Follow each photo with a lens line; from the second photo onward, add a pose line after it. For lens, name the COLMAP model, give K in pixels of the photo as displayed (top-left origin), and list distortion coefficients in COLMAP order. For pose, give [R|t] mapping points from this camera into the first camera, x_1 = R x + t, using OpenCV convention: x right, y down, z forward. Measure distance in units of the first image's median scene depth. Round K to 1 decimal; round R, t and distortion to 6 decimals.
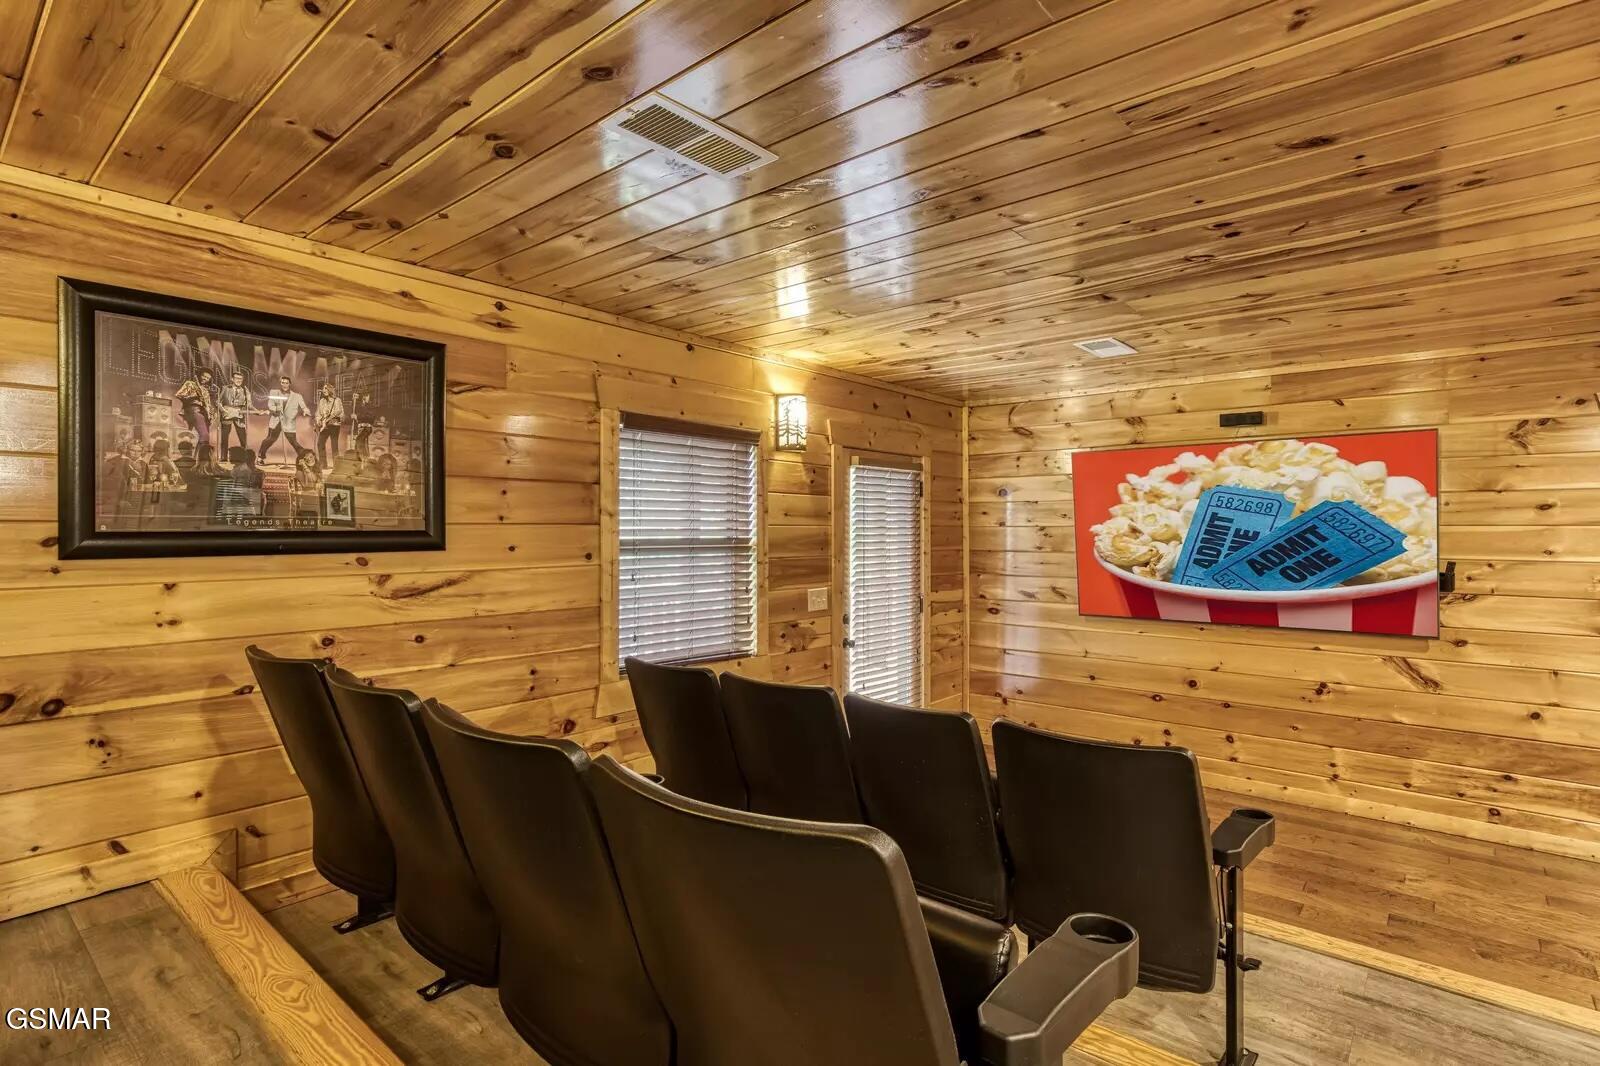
lens RADIAL K [[772.2, 0, 856.7], [0, 772.2, 528.4], [0, 0, 1]] dist [0.001458, -0.000823]
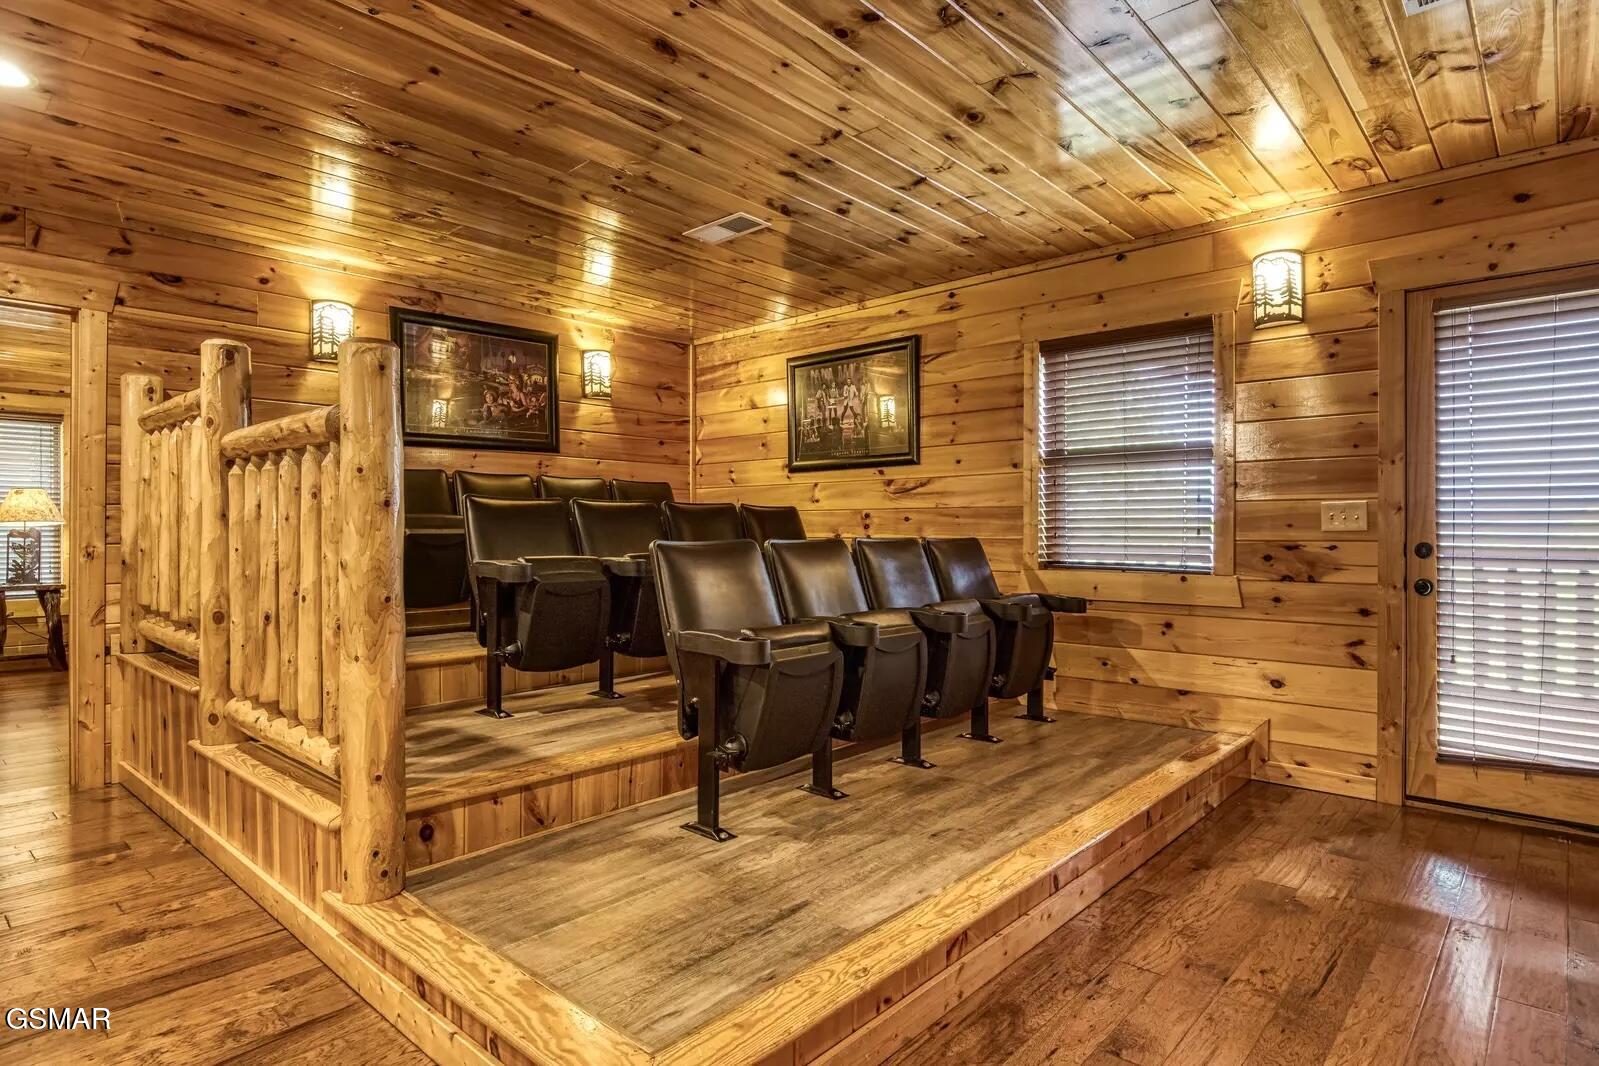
lens RADIAL K [[869.5, 0, 792.4], [0, 869.5, 534.0], [0, 0, 1]] dist [0.003618, 0.000554]
pose [[-0.055594, 0.010172, -0.998402, 0.888947], [0.010745, 0.999896, 0.009589, 0.106387], [0.998396, -0.010195, -0.055697, 0.587384]]
